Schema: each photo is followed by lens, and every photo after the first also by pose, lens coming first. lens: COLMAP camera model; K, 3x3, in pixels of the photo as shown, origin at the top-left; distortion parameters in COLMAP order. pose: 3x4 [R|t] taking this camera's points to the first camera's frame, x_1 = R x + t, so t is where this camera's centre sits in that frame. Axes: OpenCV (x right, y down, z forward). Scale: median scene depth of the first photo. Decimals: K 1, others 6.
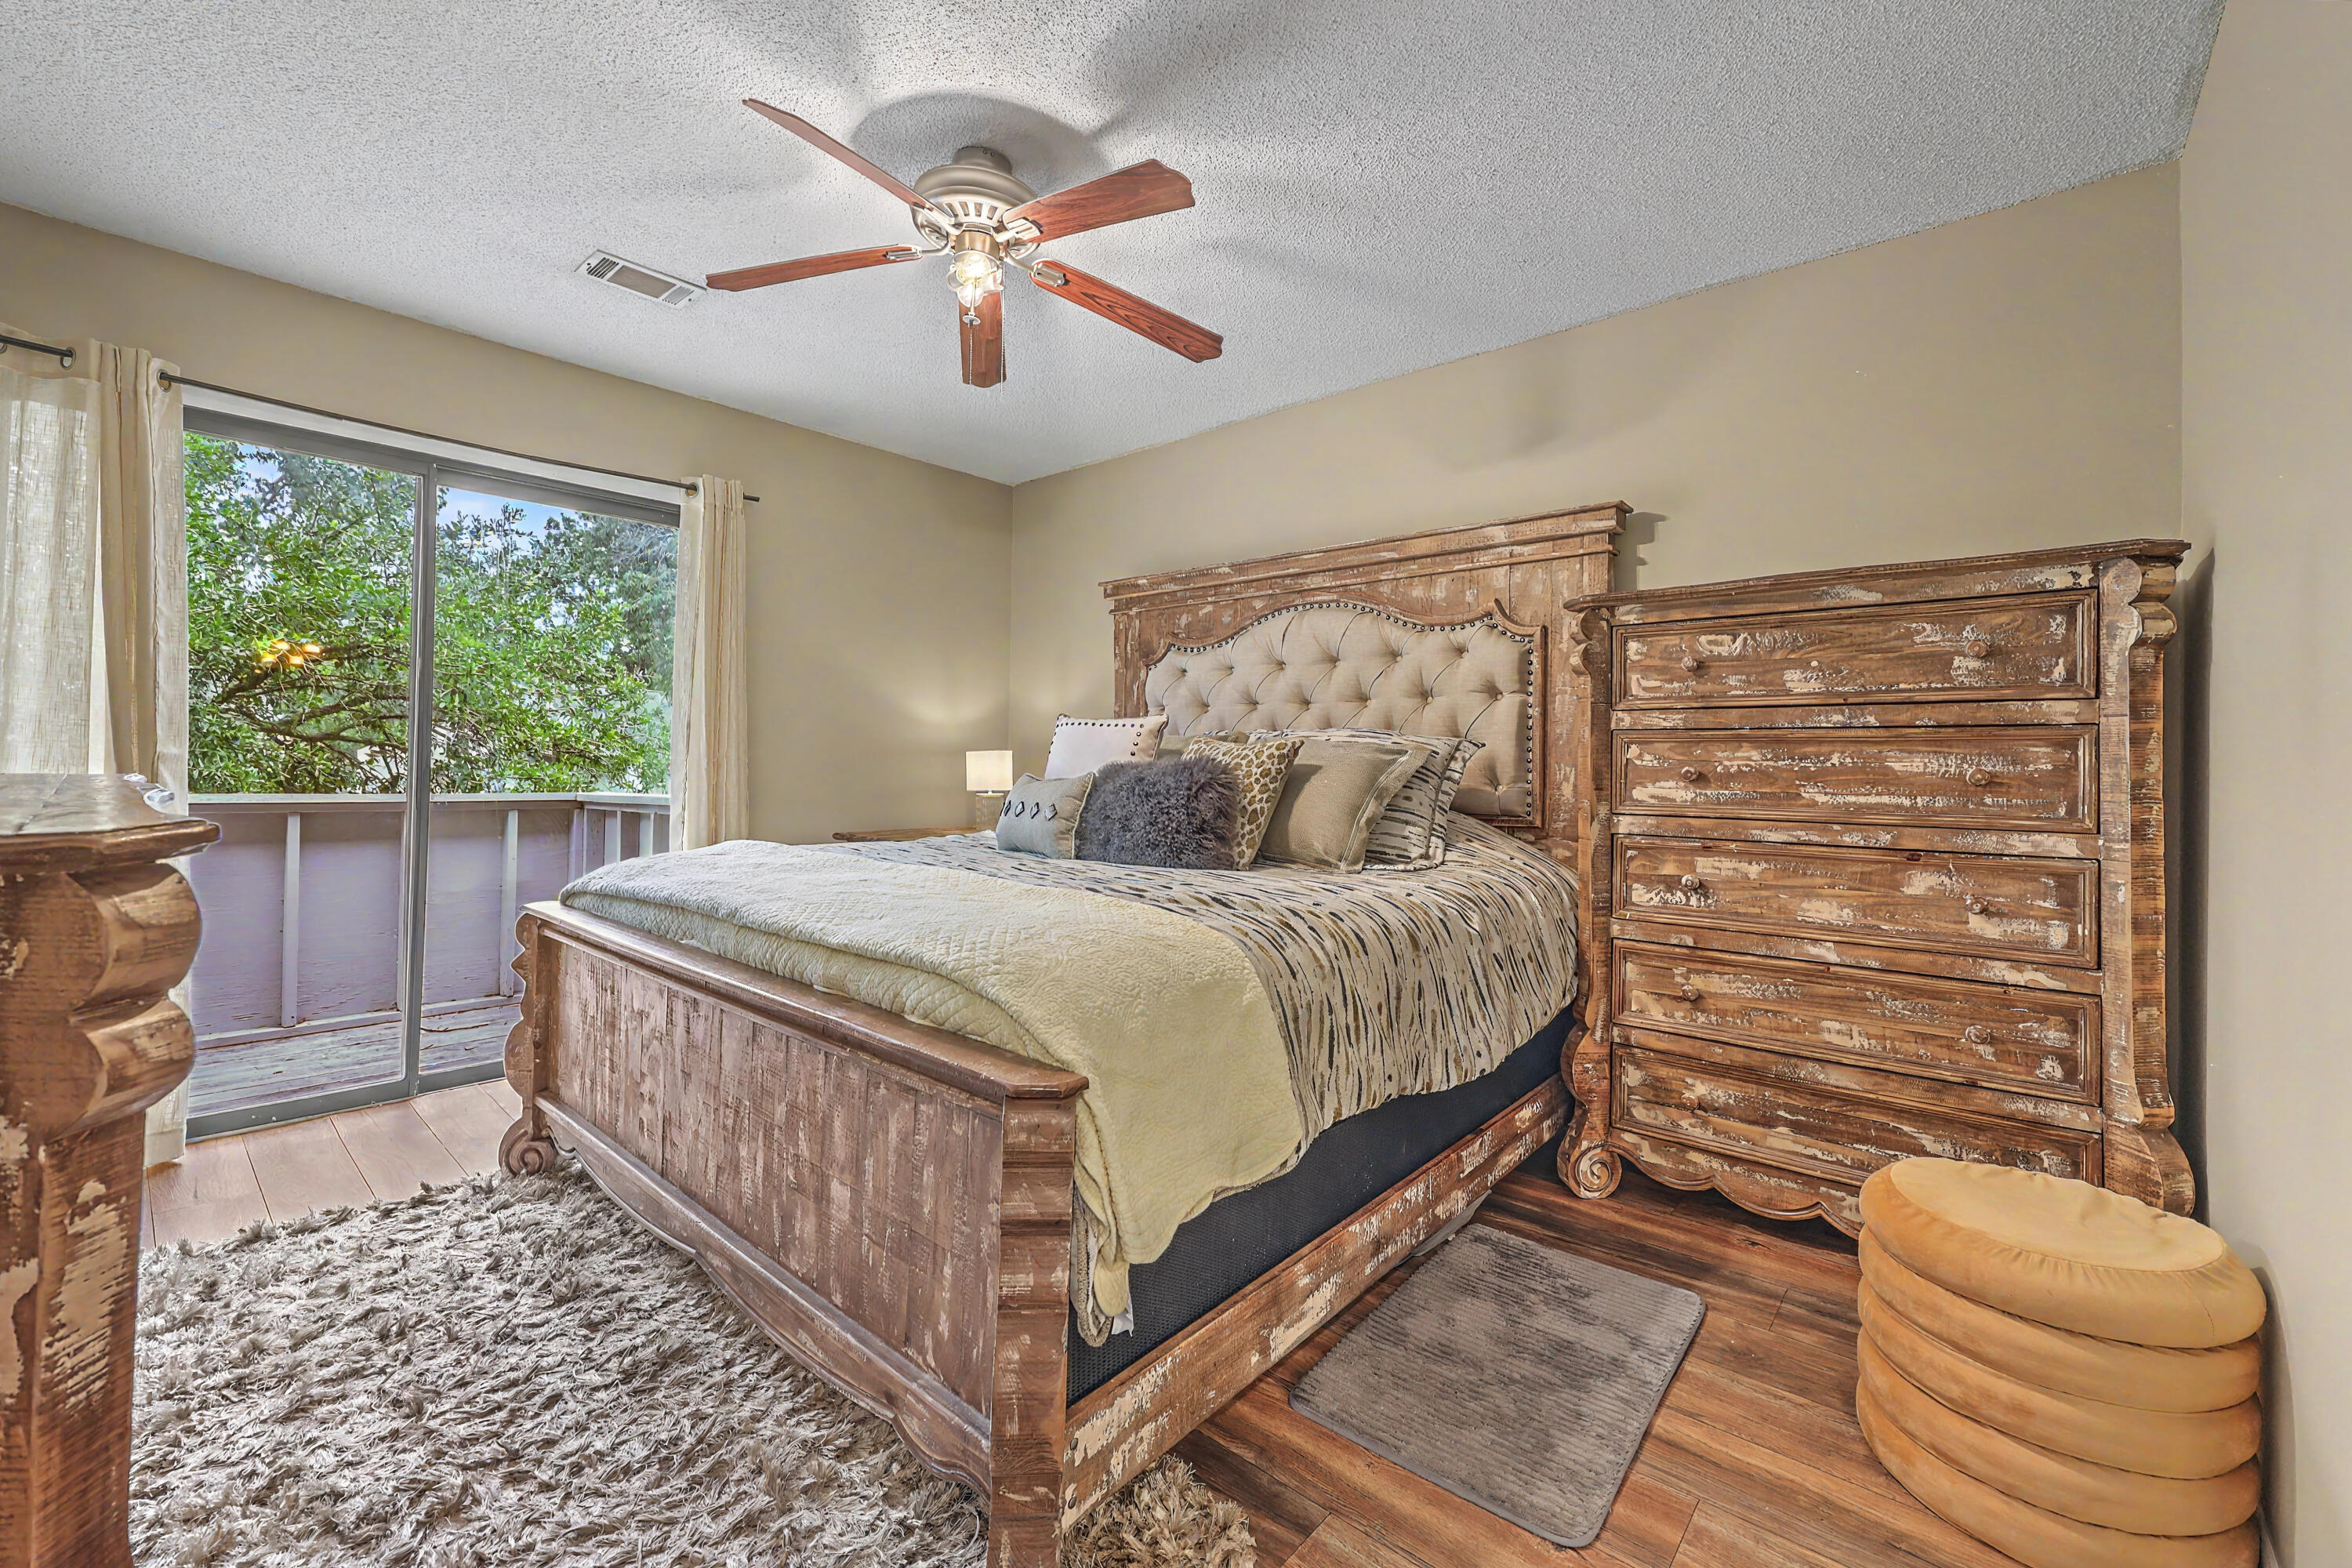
lens RADIAL K [[943.8, 0, 1177.5], [0, 943.8, 764.3], [0, 0, 1]] dist [0.000679, 0.000169]
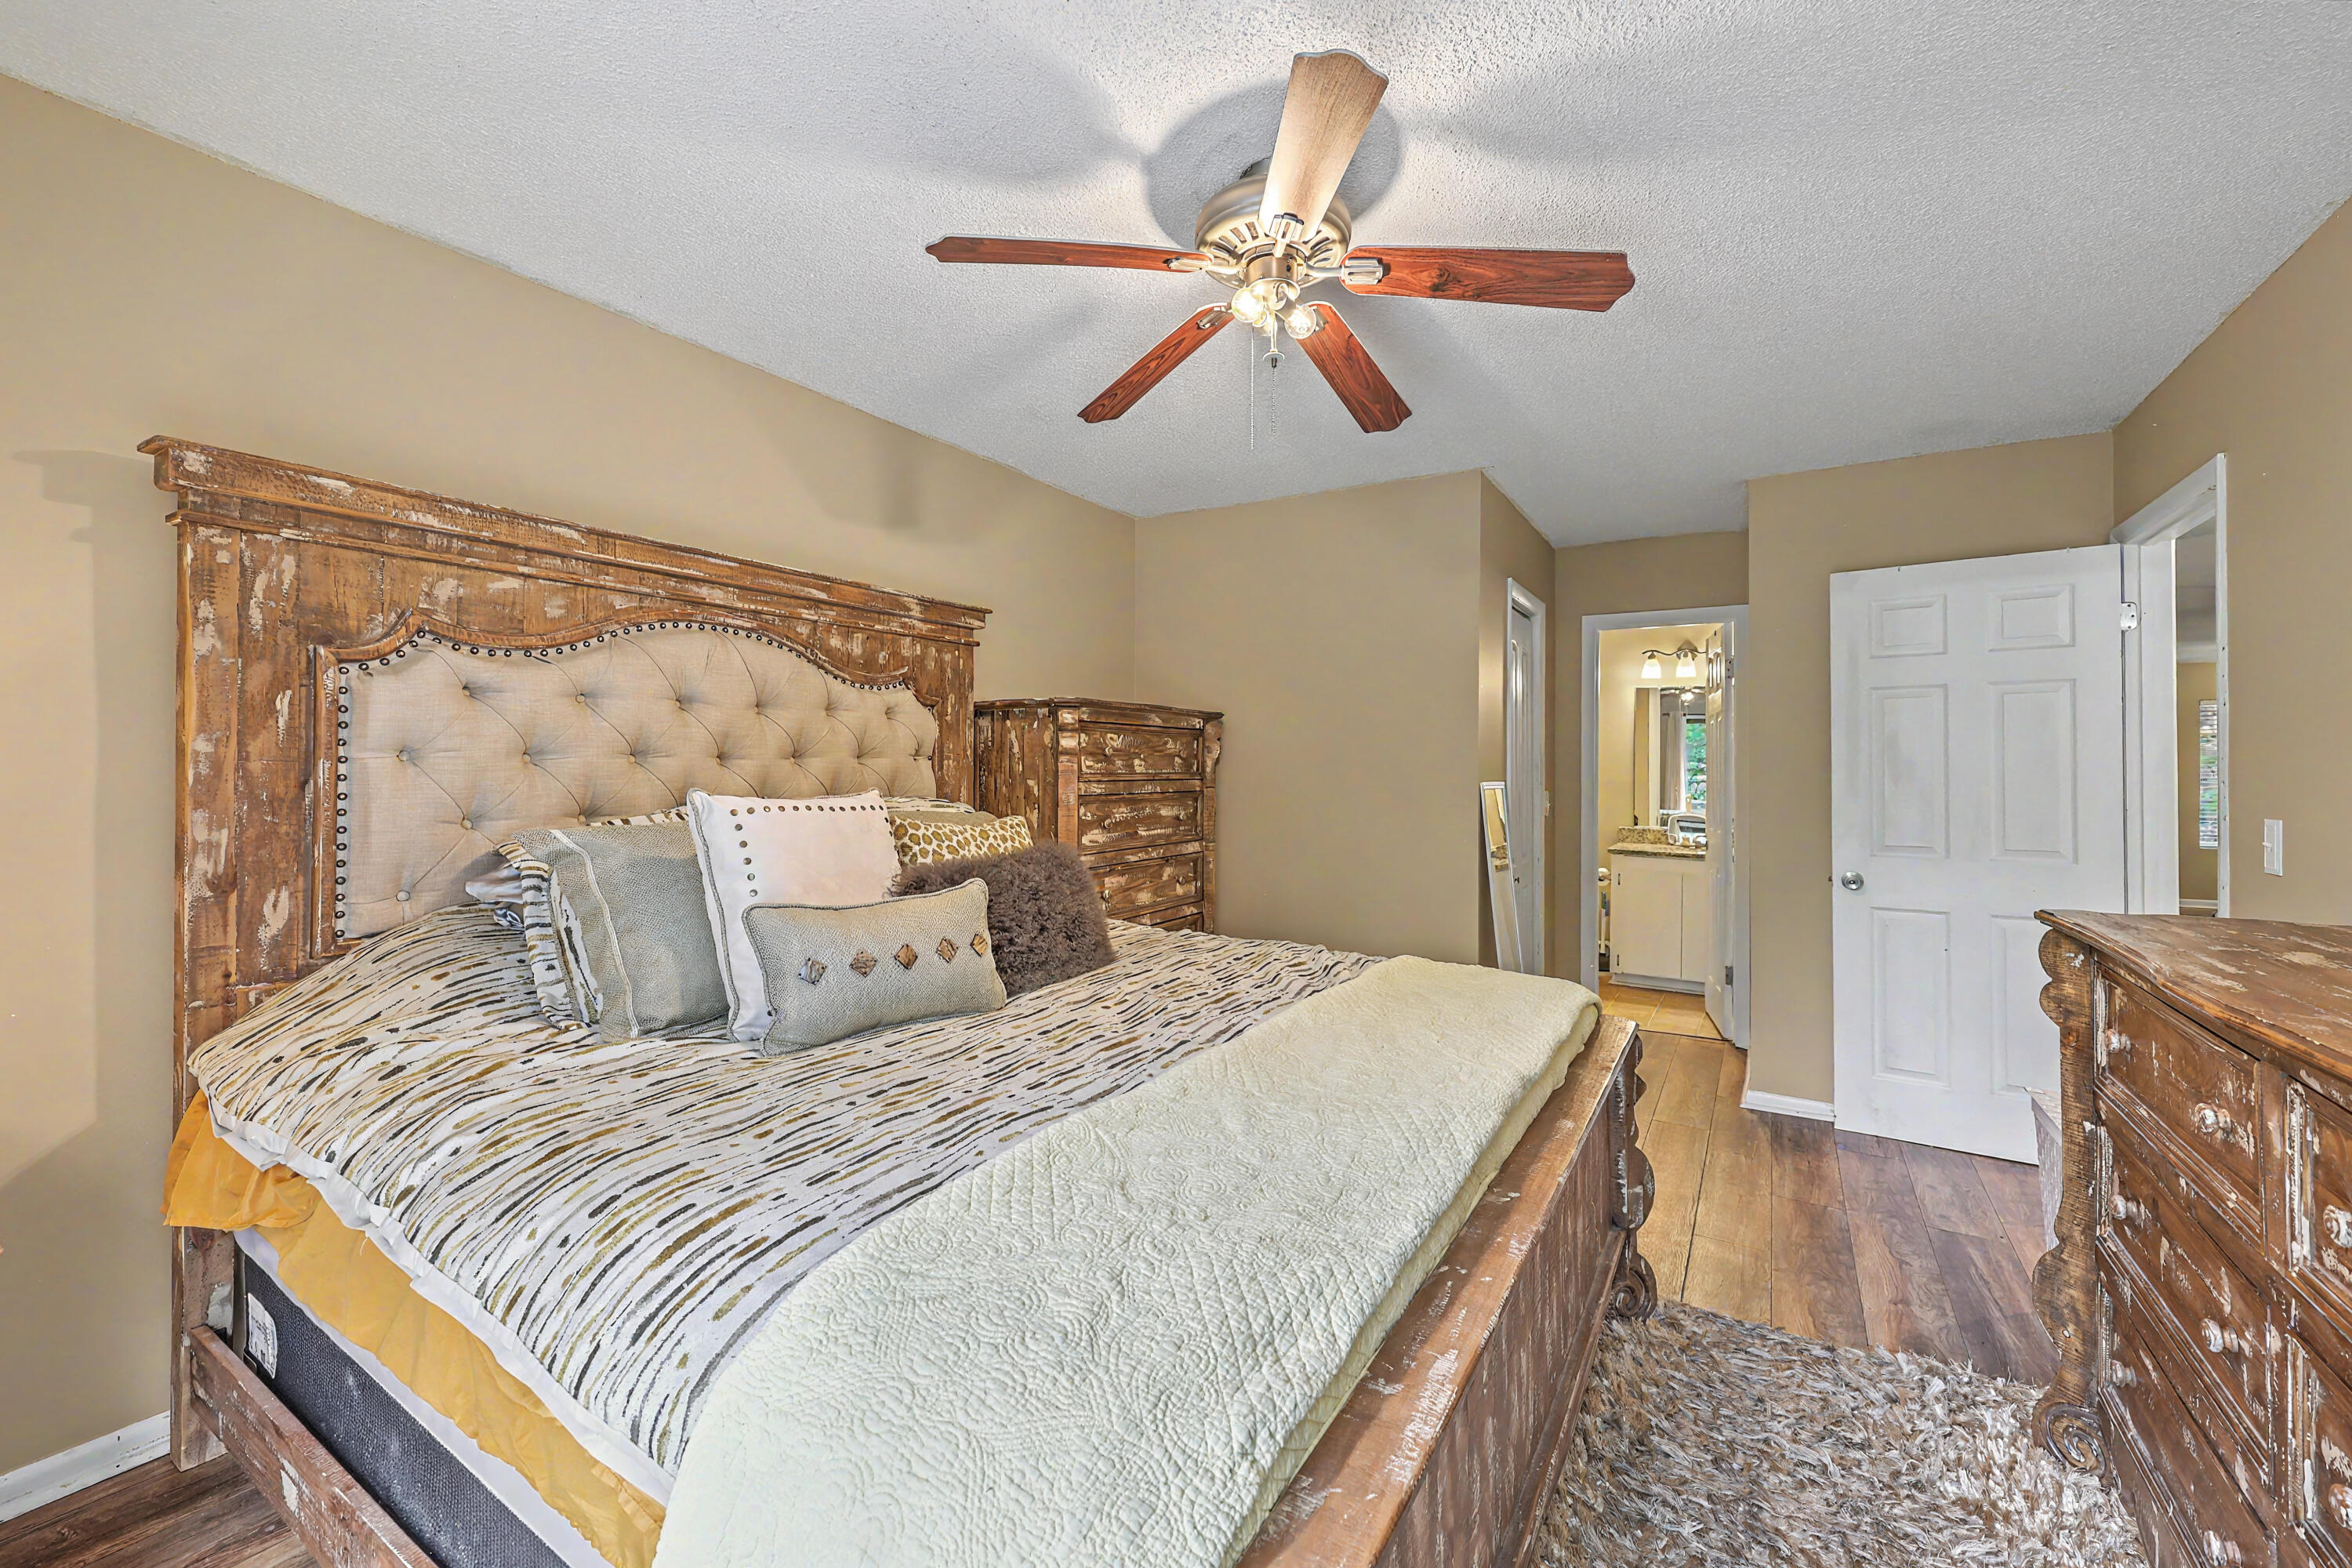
lens RADIAL K [[943.8, 0, 1177.5], [0, 943.8, 764.3], [0, 0, 1]] dist [0.000679, 0.000169]
pose [[-0.156627, -0.006681, 0.987635, -0.950609], [-0.000815, 0.999978, 0.006636, -0.093210], [-0.987658, 0.000235, -0.156629, 1.093951]]
